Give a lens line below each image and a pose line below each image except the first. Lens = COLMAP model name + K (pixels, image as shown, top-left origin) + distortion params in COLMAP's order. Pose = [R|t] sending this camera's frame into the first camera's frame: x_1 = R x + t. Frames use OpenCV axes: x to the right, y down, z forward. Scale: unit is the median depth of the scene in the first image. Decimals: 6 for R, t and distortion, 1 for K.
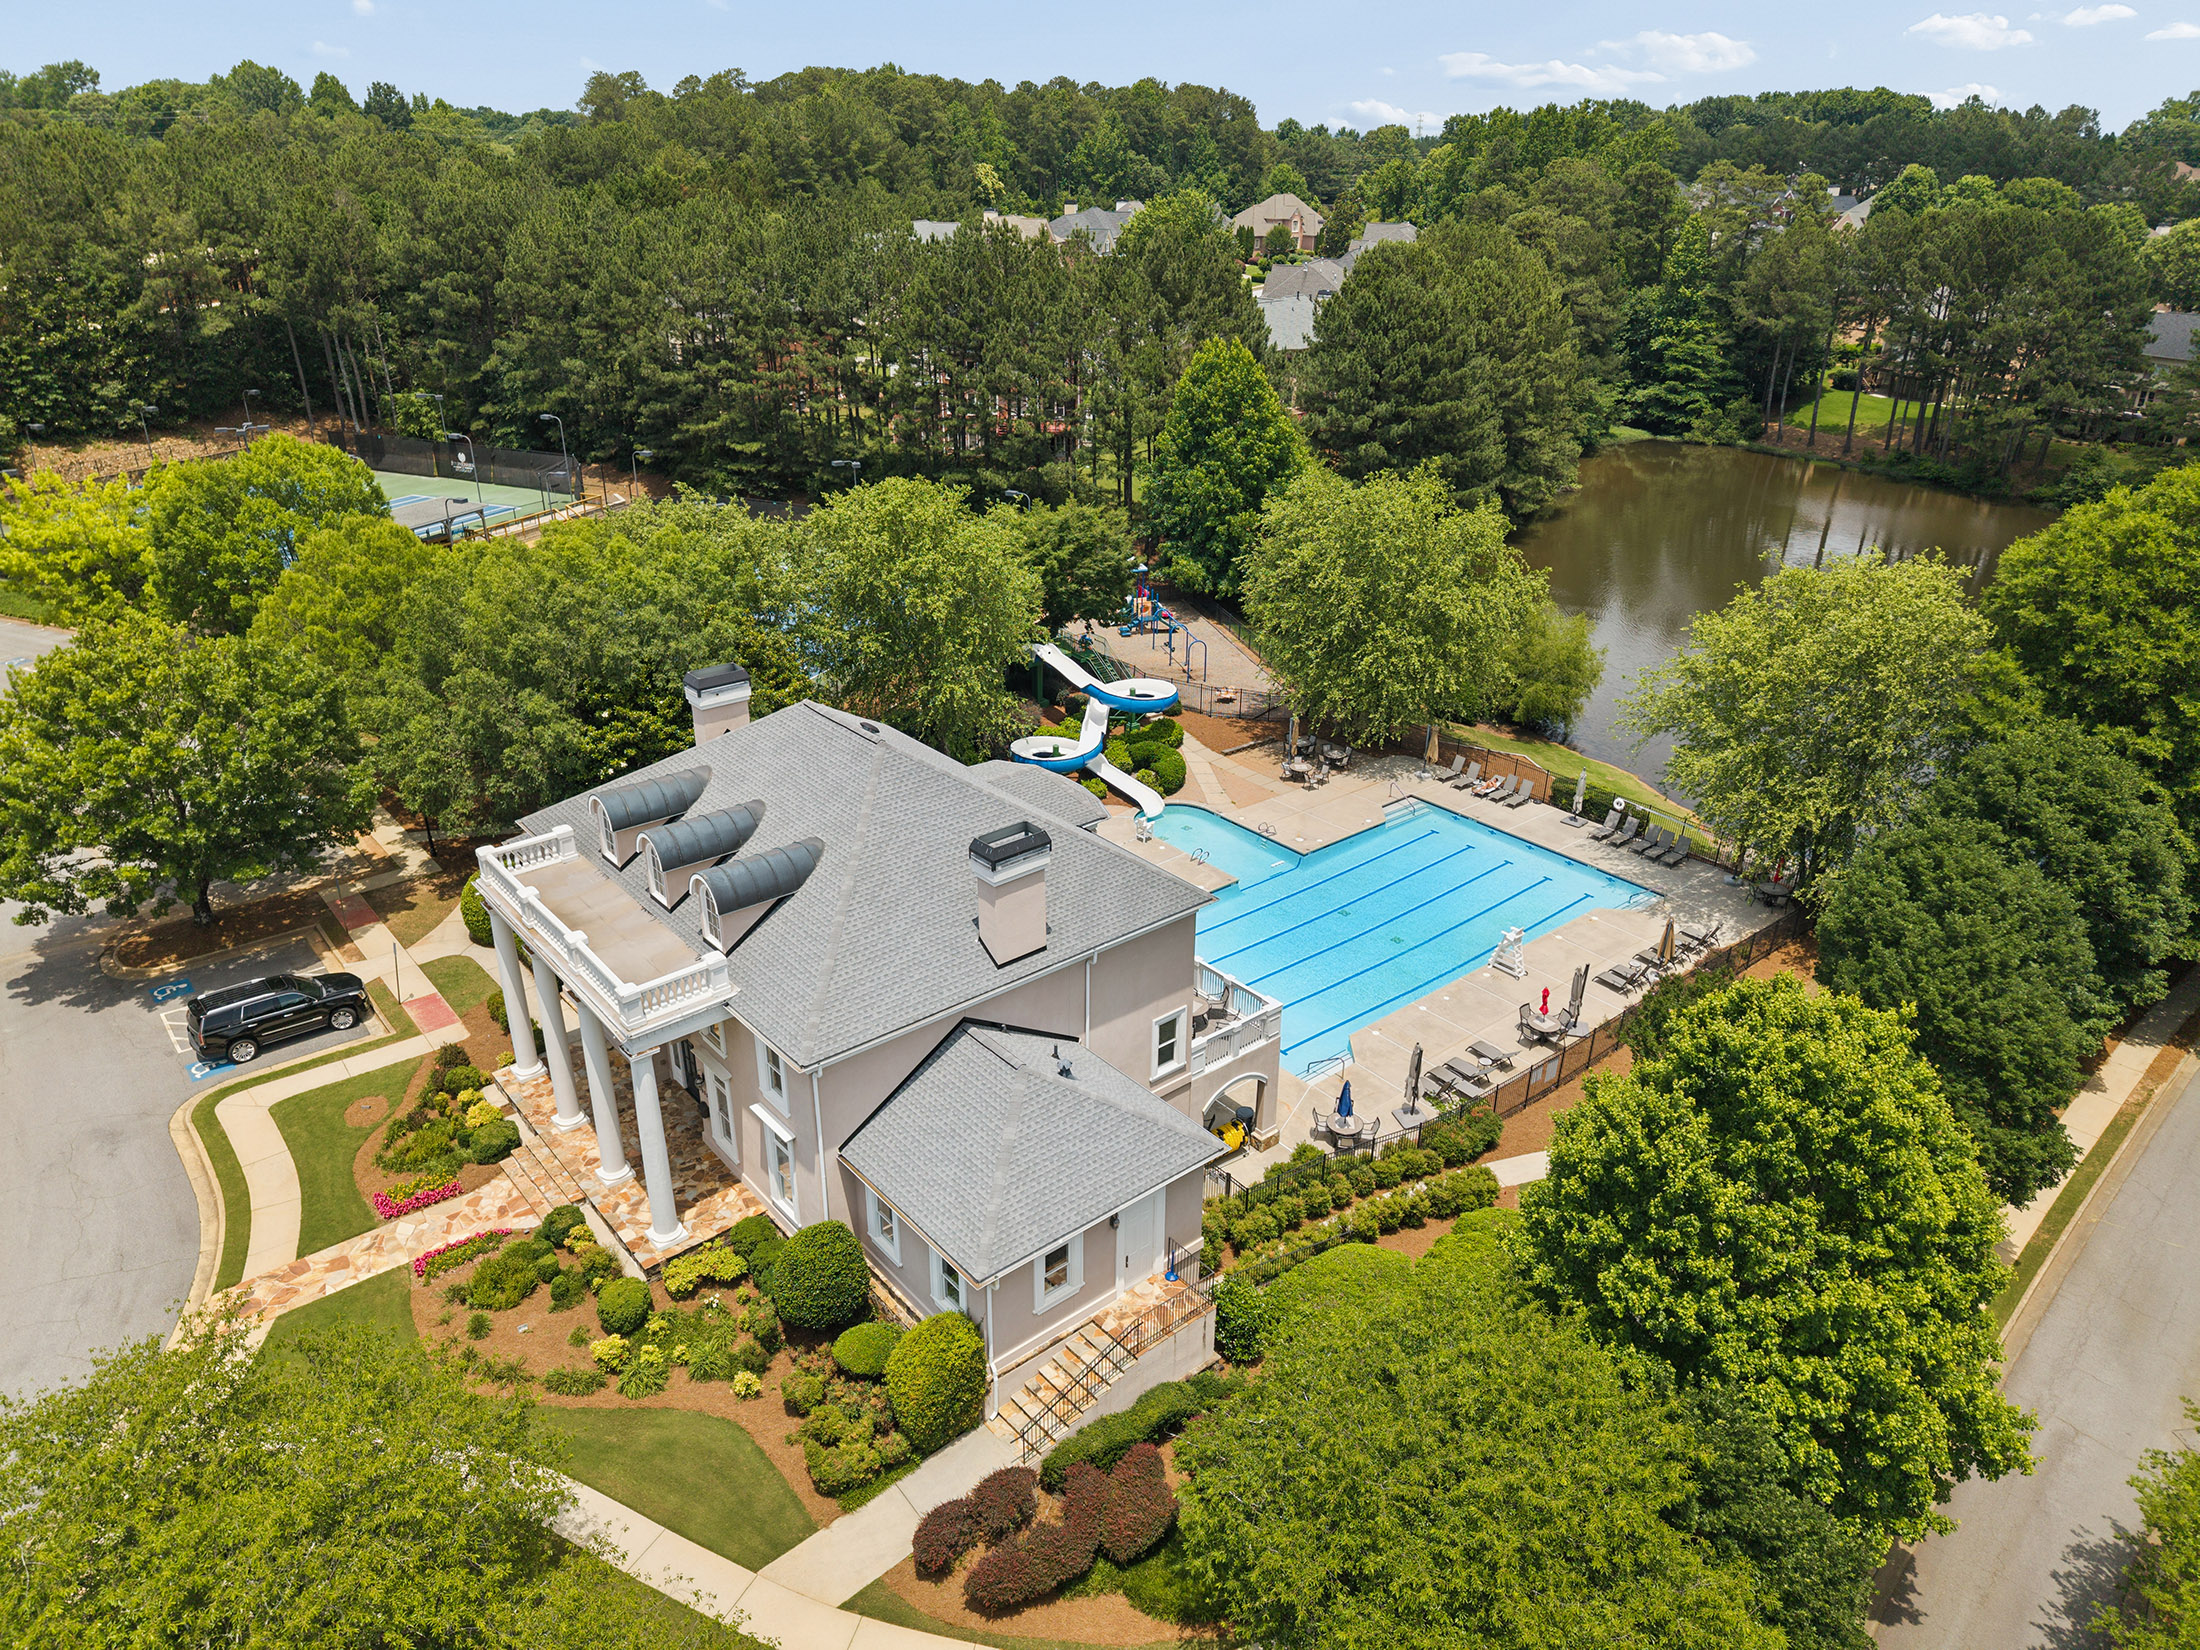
lens RADIAL K [[1483.5, 0, 1100.0], [0, 1483.5, 825.0], [0, 0, 1]] dist [0.010792, -0.000054]
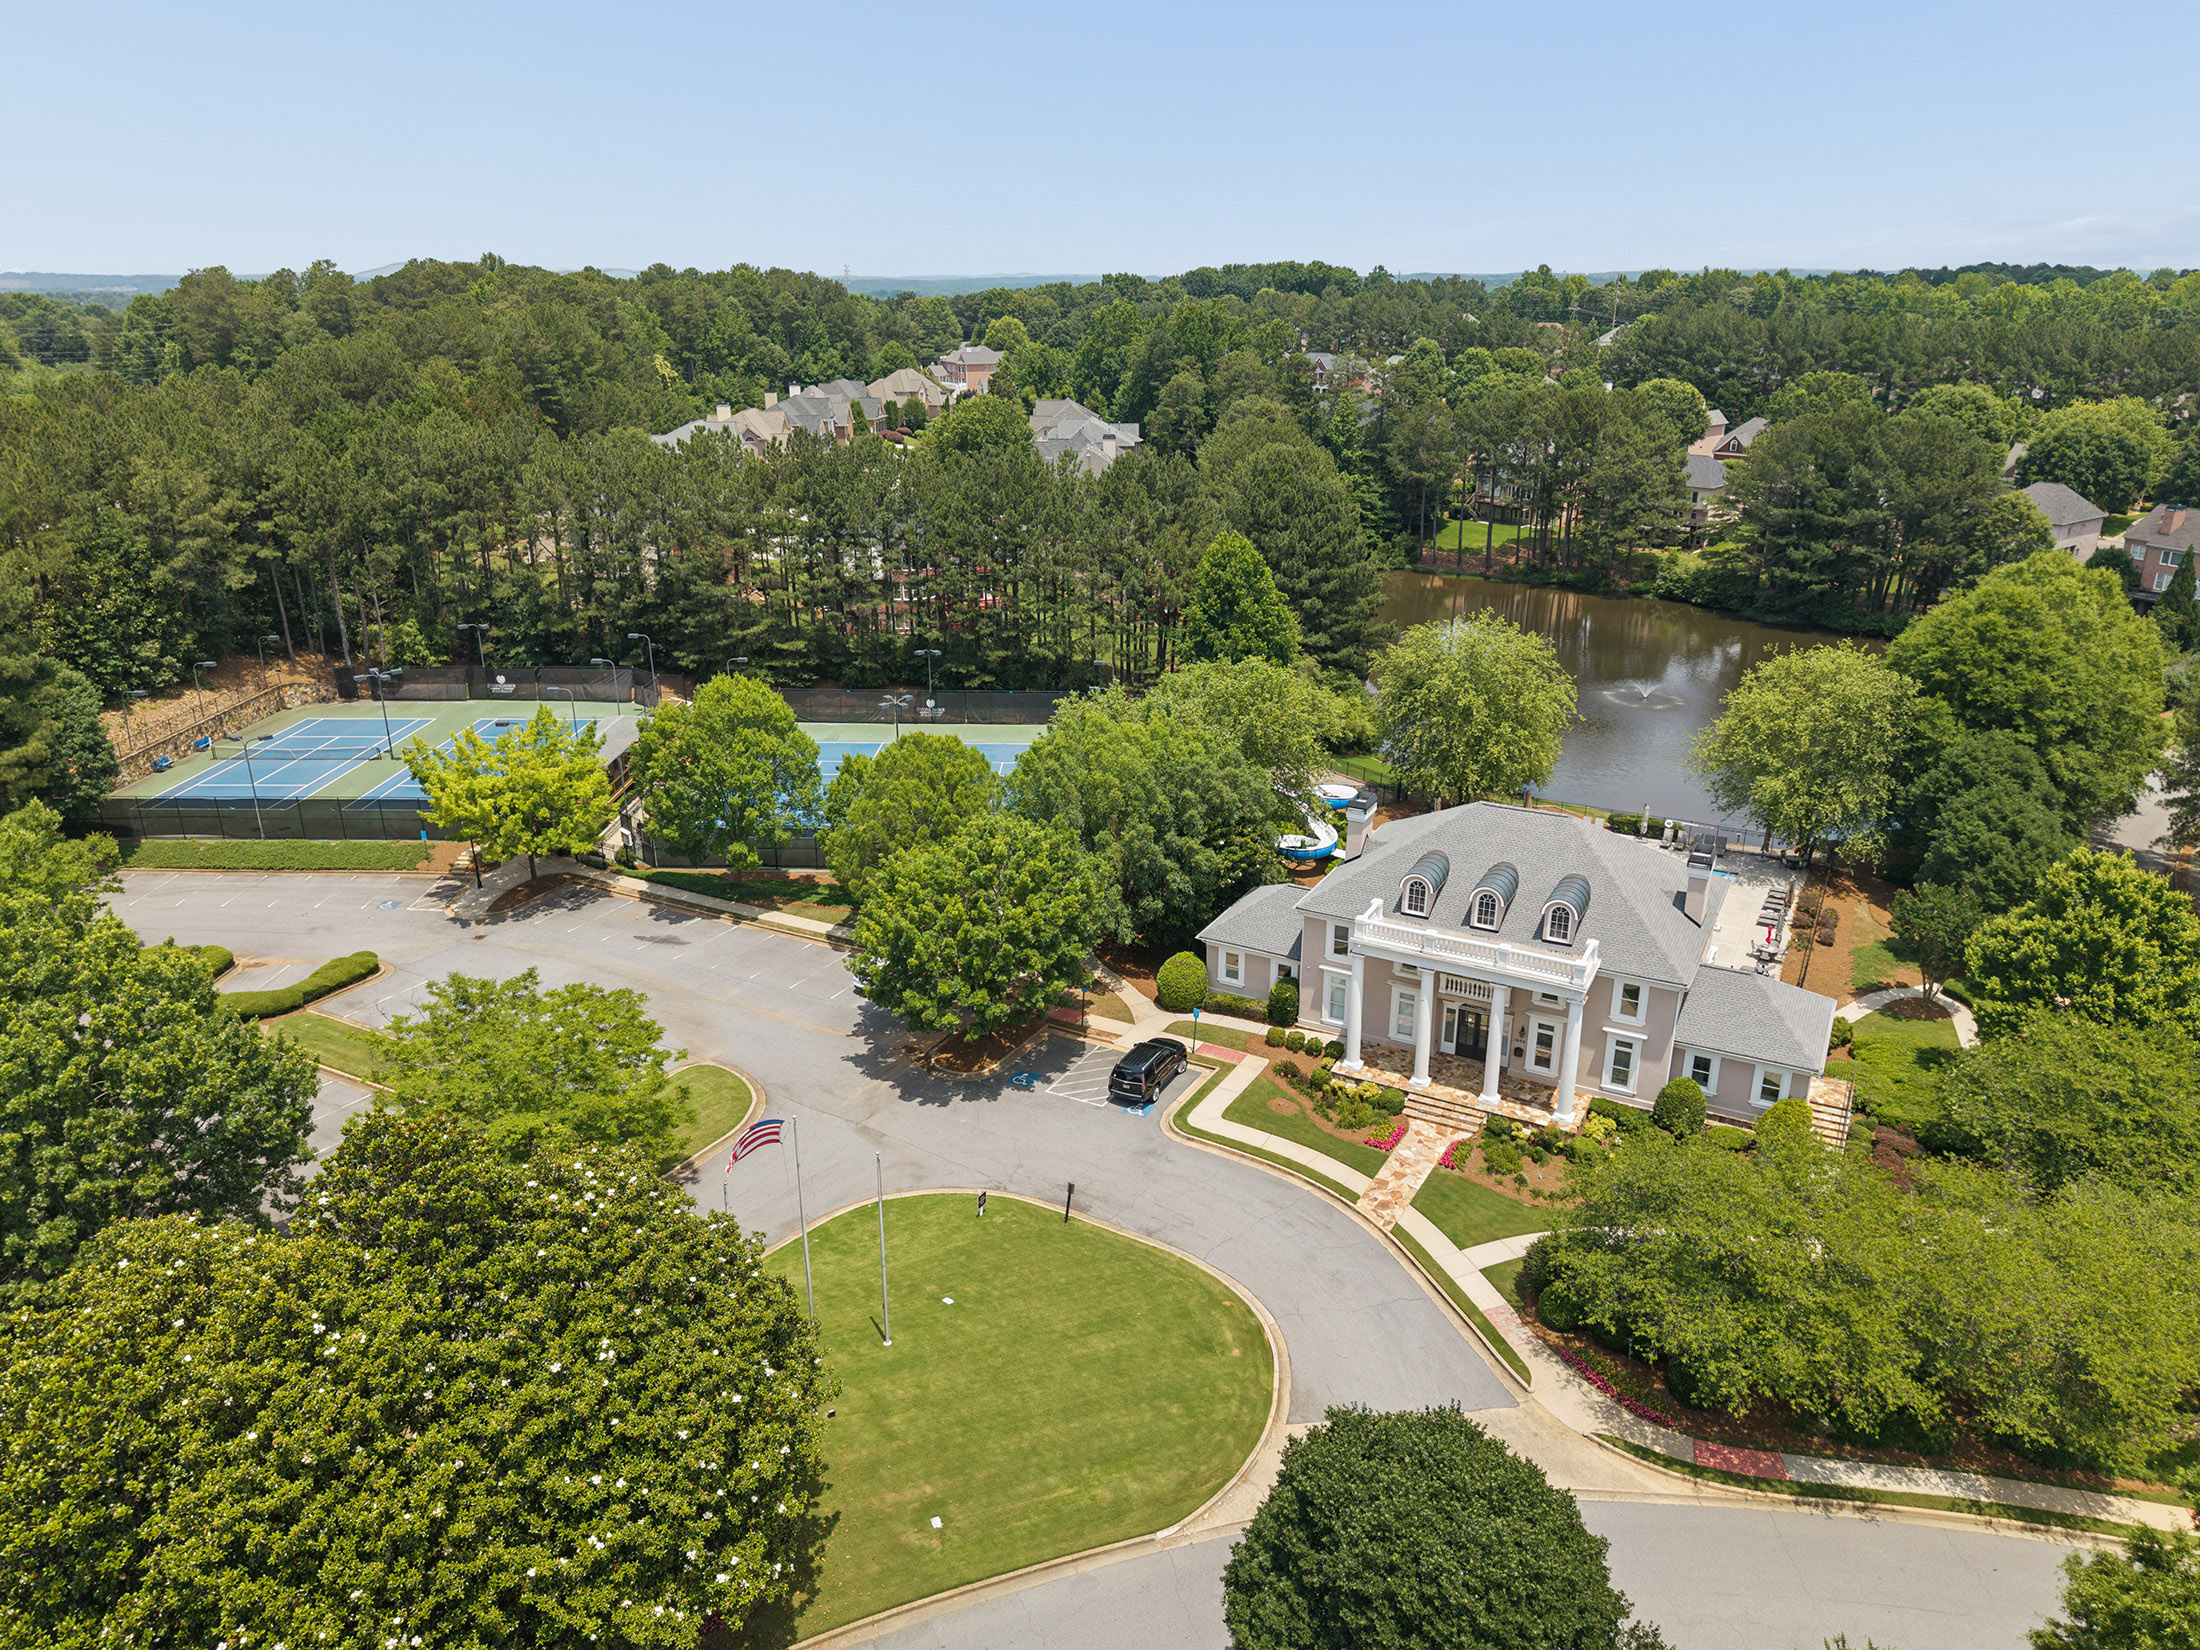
lens RADIAL K [[1529.4, 0, 1110.1], [0, 1529.4, 785.4], [0, 0, 1]] dist [0.049013, -0.002244]
pose [[0.927134, -0.127171, 0.352492, -0.443889], [0.165932, 0.982731, -0.081890, -0.011476], [-0.335990, 0.134413, 0.932225, -0.169876]]
